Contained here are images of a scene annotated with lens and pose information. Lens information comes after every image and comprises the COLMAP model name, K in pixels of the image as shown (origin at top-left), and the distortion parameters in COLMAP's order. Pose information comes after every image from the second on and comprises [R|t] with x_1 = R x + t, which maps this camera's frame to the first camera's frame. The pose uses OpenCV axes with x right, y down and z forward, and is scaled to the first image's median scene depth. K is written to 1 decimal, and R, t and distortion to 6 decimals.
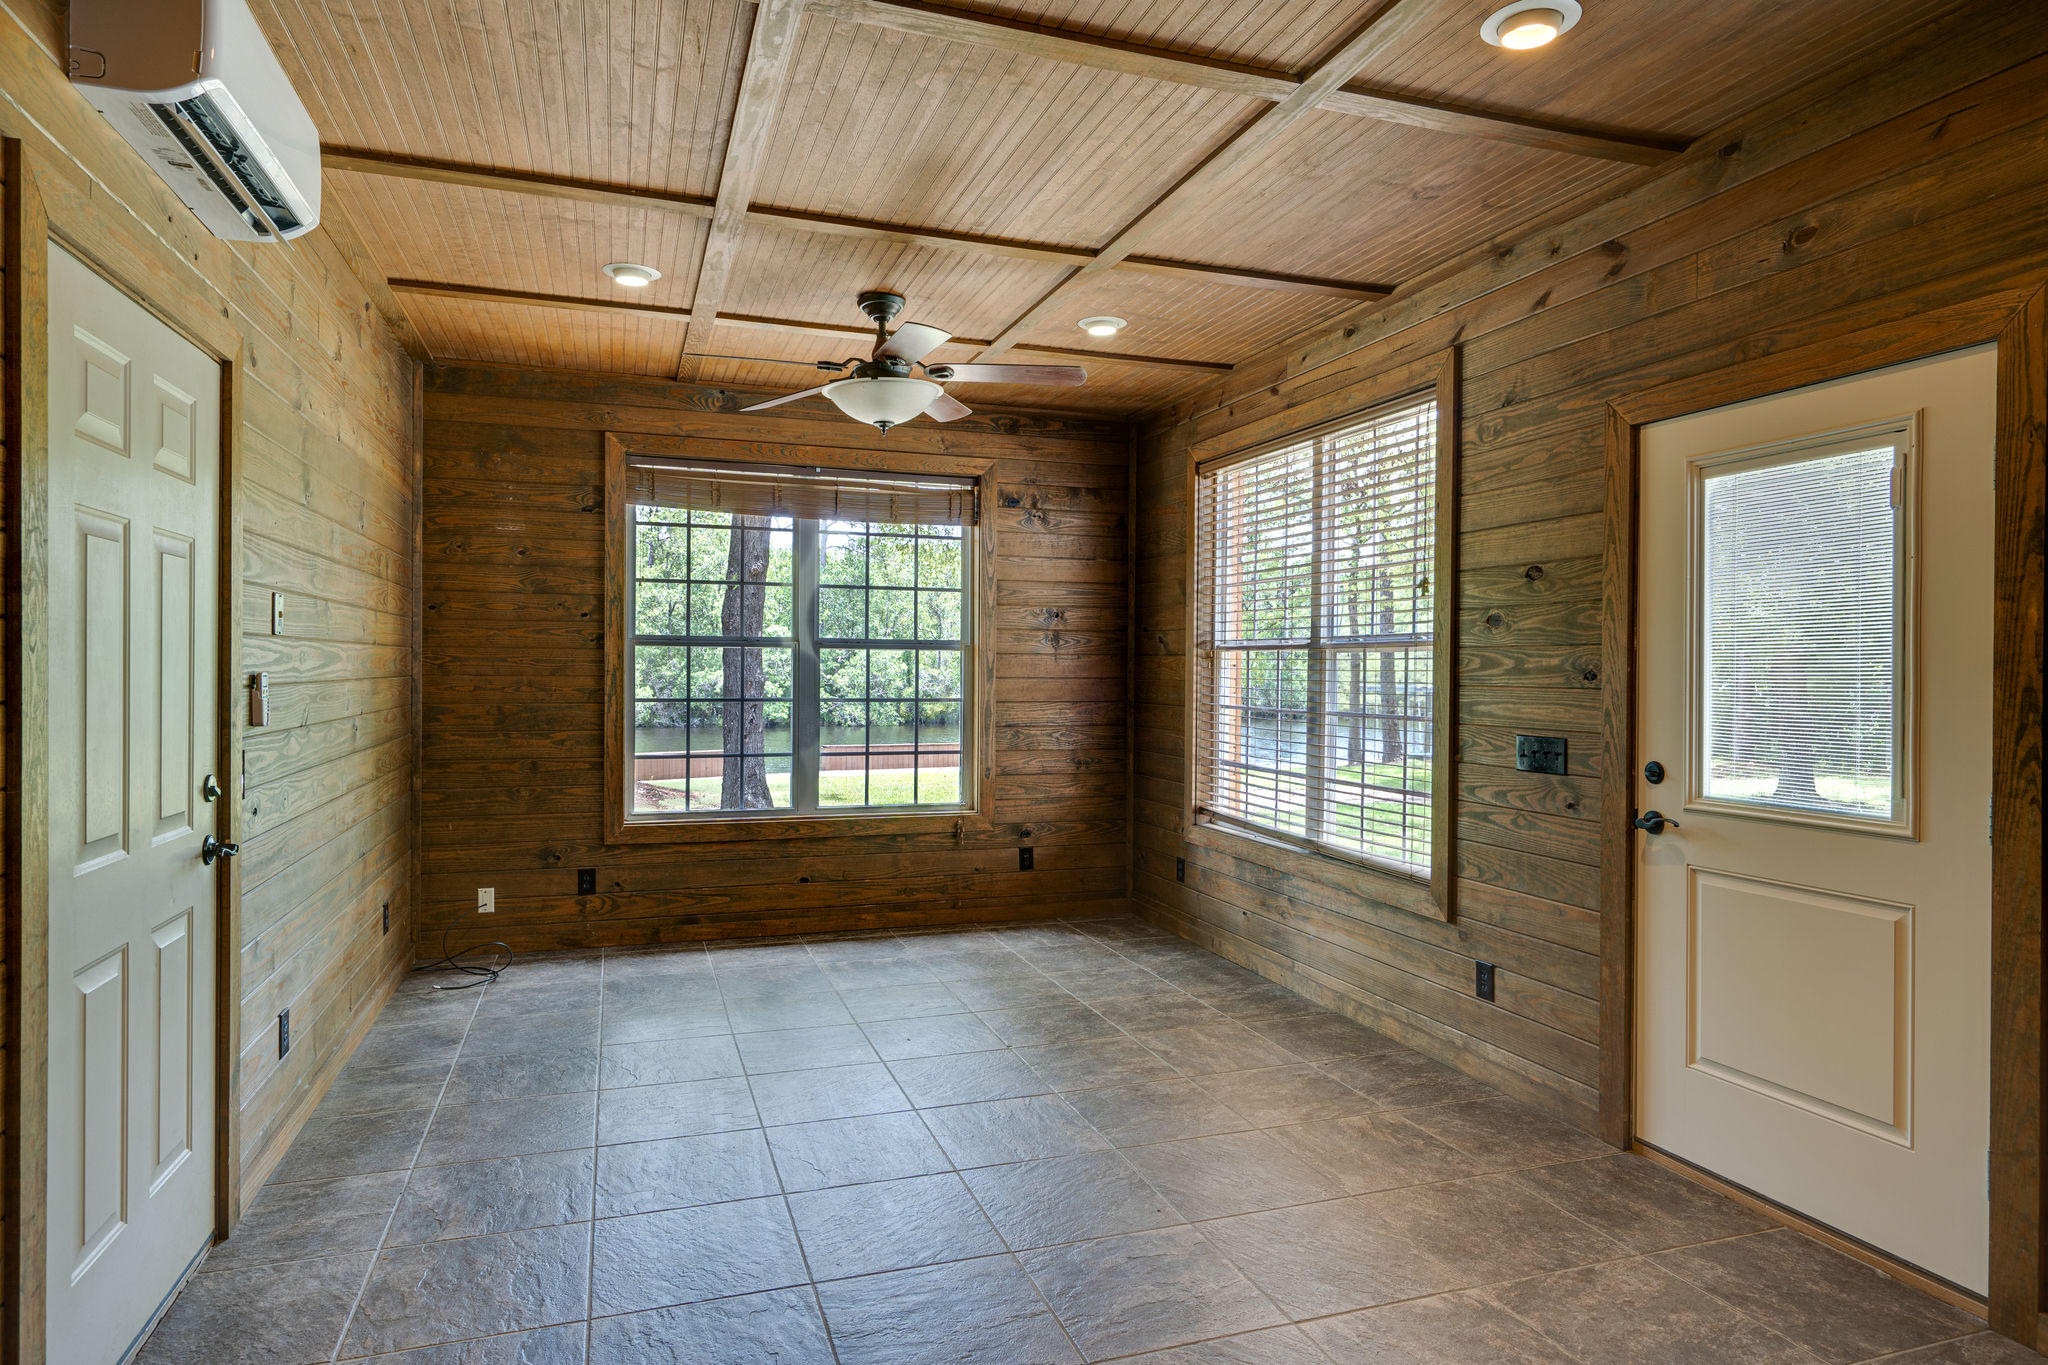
lens RADIAL K [[1181.8, 0, 1024.0], [0, 1181.8, 682.5], [0, 0, 1]] dist [0.001006, 0.000090]
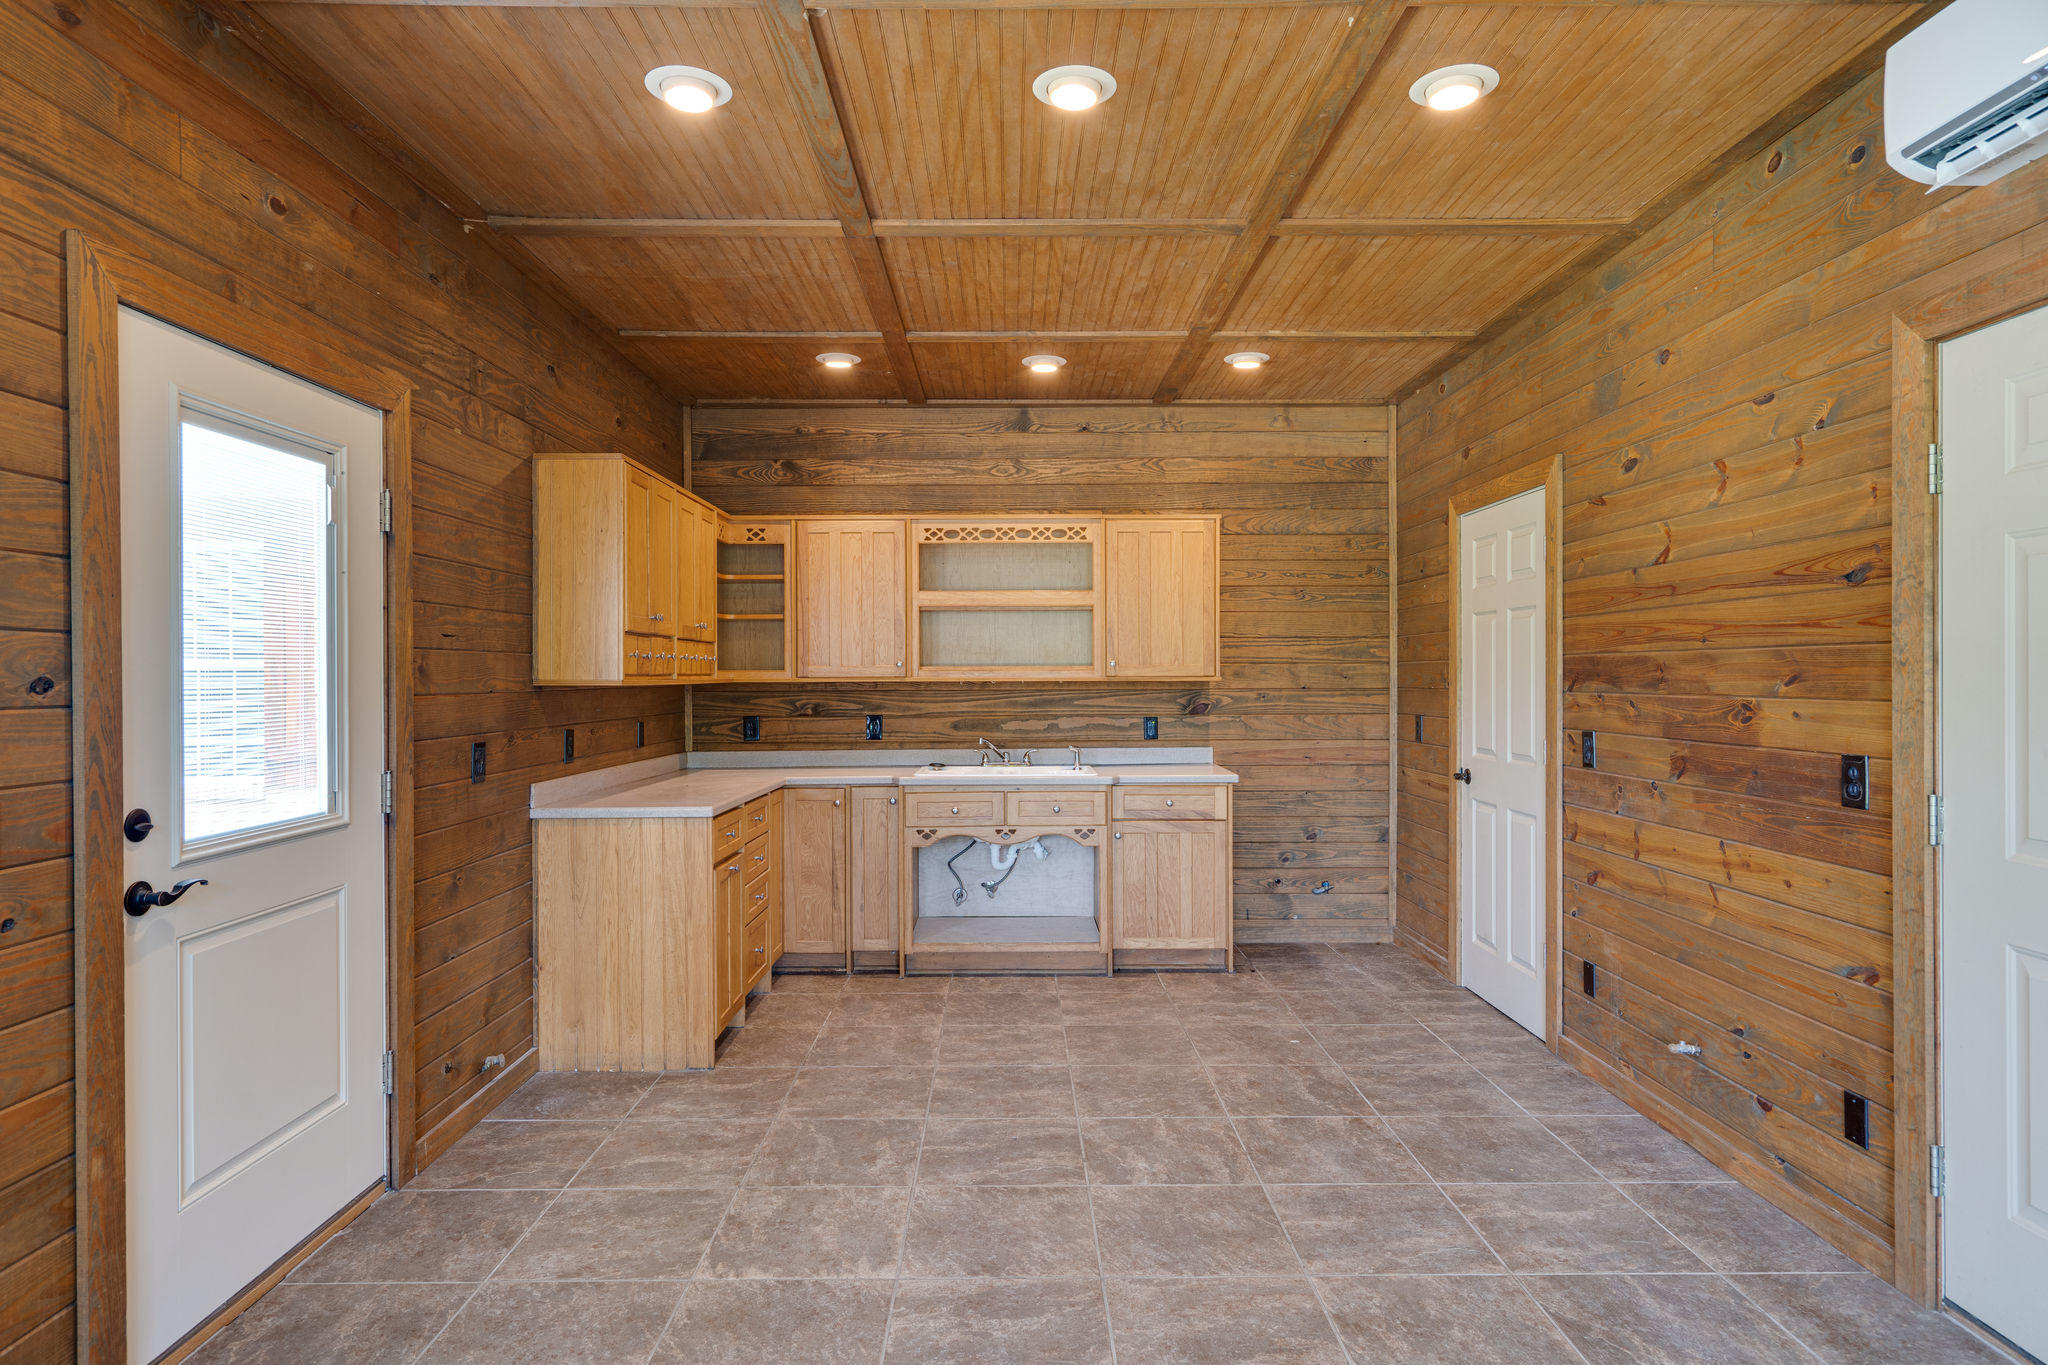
lens RADIAL K [[1181.8, 0, 1024.0], [0, 1181.8, 682.5], [0, 0, 1]] dist [0.001006, 0.000090]
pose [[-0.949990, -0.004093, 0.312253, -0.192750], [0.000197, 0.999906, 0.013707, -0.017657], [-0.312280, 0.013083, -0.949900, 1.743013]]
